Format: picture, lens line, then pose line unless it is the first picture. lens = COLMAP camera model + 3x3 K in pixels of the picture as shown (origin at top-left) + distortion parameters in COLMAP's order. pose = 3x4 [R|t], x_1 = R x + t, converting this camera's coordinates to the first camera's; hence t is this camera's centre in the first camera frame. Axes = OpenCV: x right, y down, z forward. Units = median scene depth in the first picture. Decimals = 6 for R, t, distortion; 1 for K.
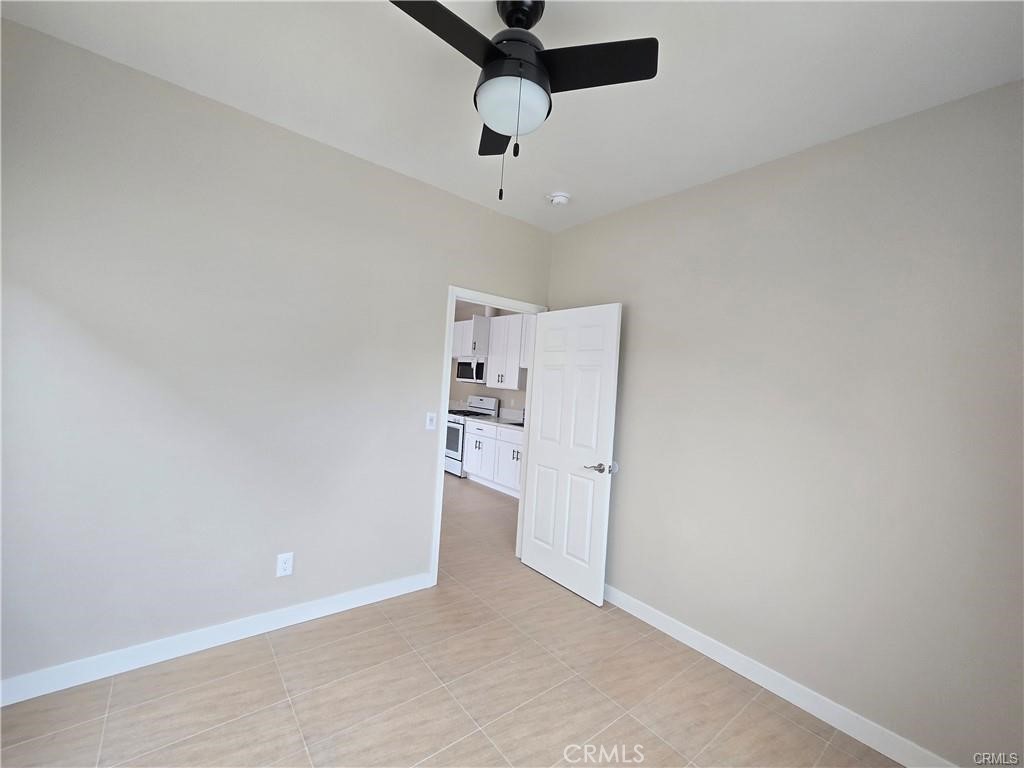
lens RADIAL K [[415.8, 0, 512.0], [0, 415.8, 384.0], [0, 0, 1]] dist [0.000541, 0.000018]
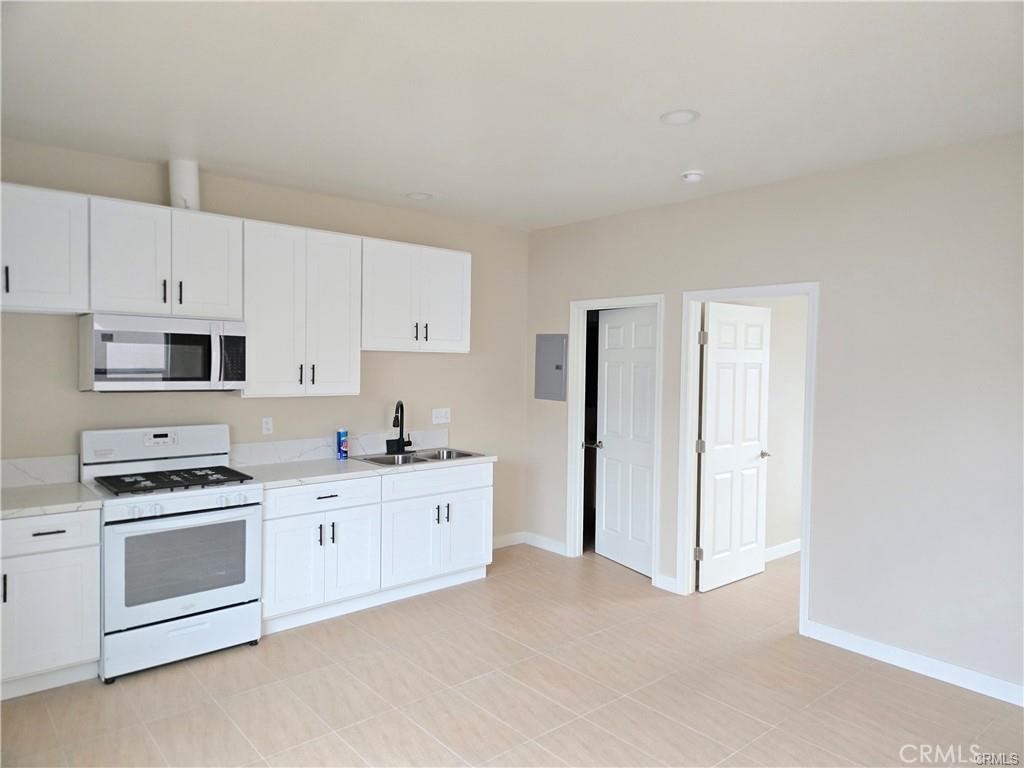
lens RADIAL K [[683.8, 0, 517.9], [0, 683.8, 380.4], [0, 0, 1]] dist [0.066201, -0.057757]
pose [[-0.040734, -0.098720, 0.994281, -0.718571], [-0.016151, 0.995042, 0.098134, -0.077339], [-0.999039, -0.012062, -0.042127, 0.766506]]
